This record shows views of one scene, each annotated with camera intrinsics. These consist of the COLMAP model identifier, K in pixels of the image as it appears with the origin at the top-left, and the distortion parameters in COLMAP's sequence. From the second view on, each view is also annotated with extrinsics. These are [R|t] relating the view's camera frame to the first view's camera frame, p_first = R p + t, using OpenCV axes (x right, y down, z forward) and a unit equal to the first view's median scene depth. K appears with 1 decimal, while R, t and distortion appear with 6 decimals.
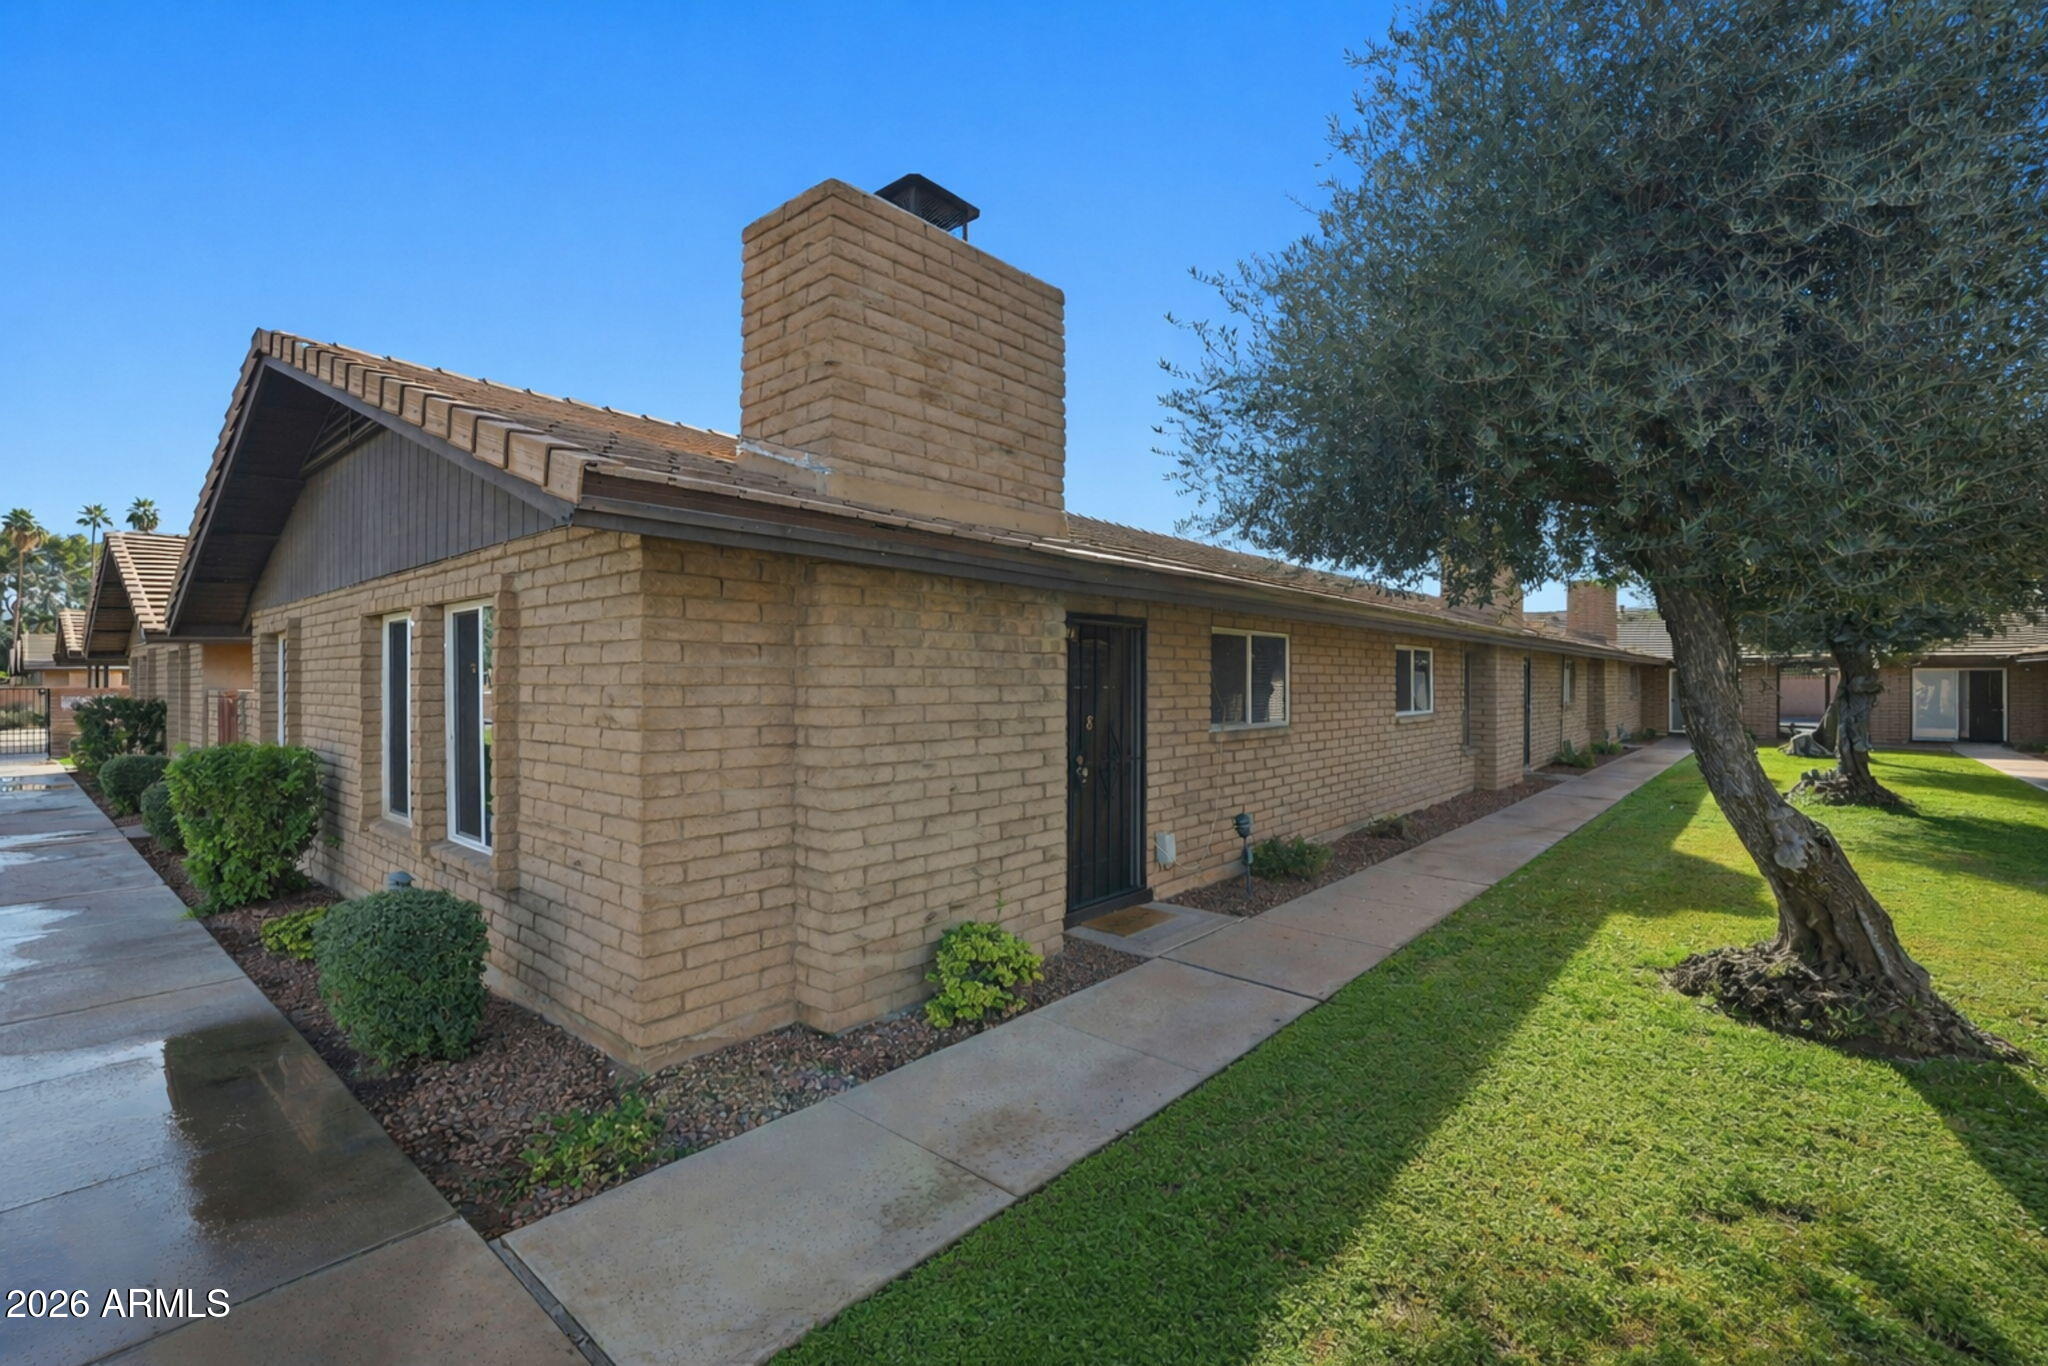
lens RADIAL K [[904.2, 0, 1017.0], [0, 904.2, 680.6], [0, 0, 1]] dist [-0.017529, 0.006783]
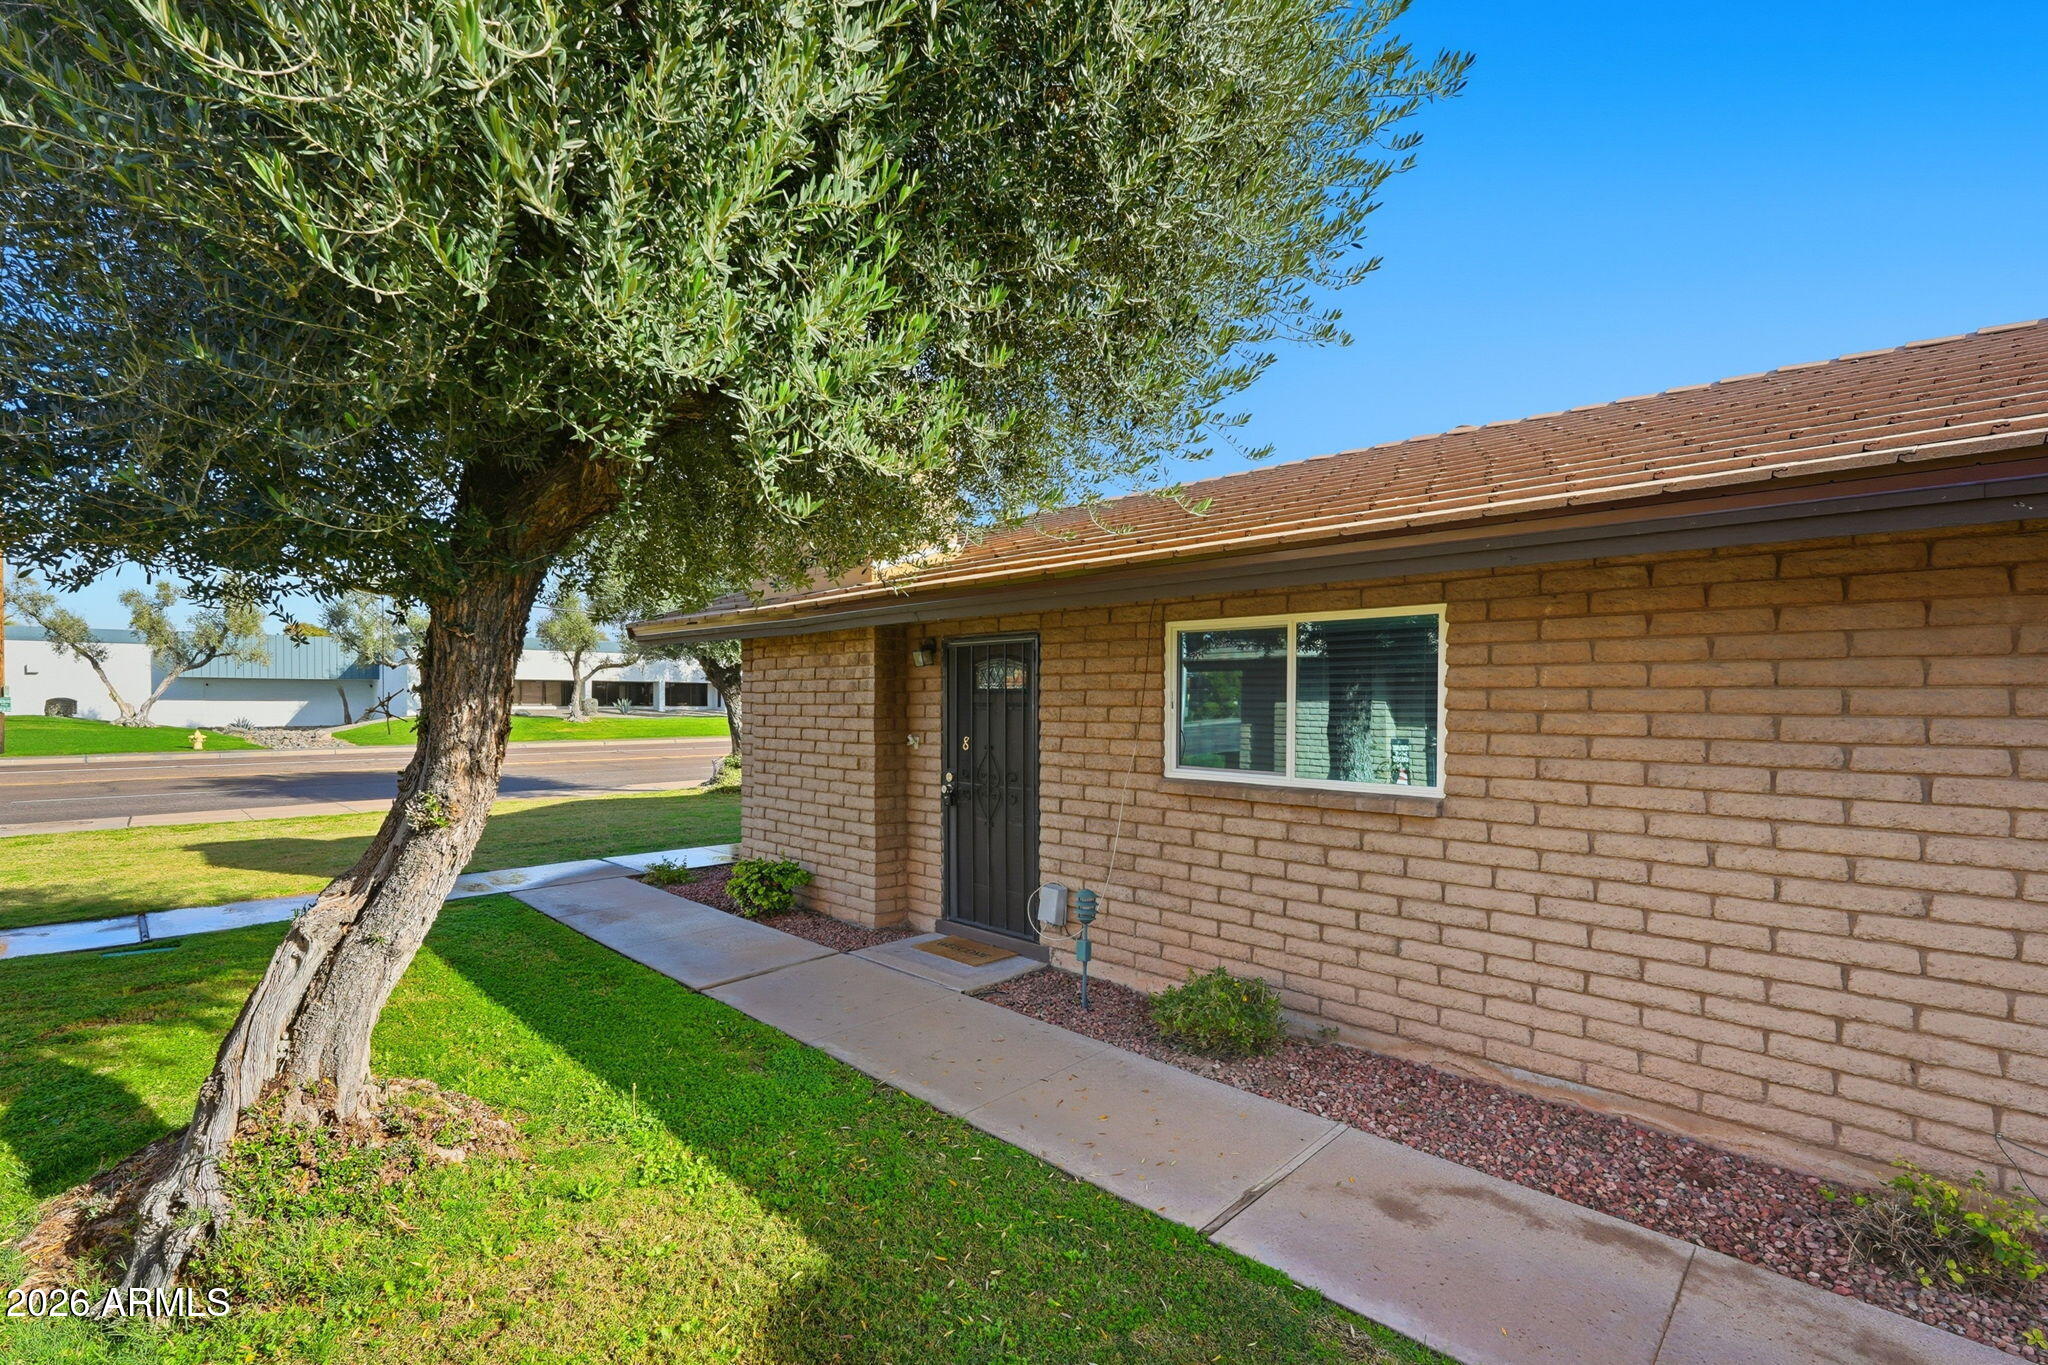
lens RADIAL K [[904.2, 0, 1005.6], [0, 904.2, 695.5], [0, 0, 1]] dist [-0.017529, 0.006783]
pose [[-0.064249, -0.009752, -0.997886, 1.090529], [-0.004810, 0.999944, -0.009462, 0.002488], [0.997922, 0.004192, -0.064292, 1.109866]]
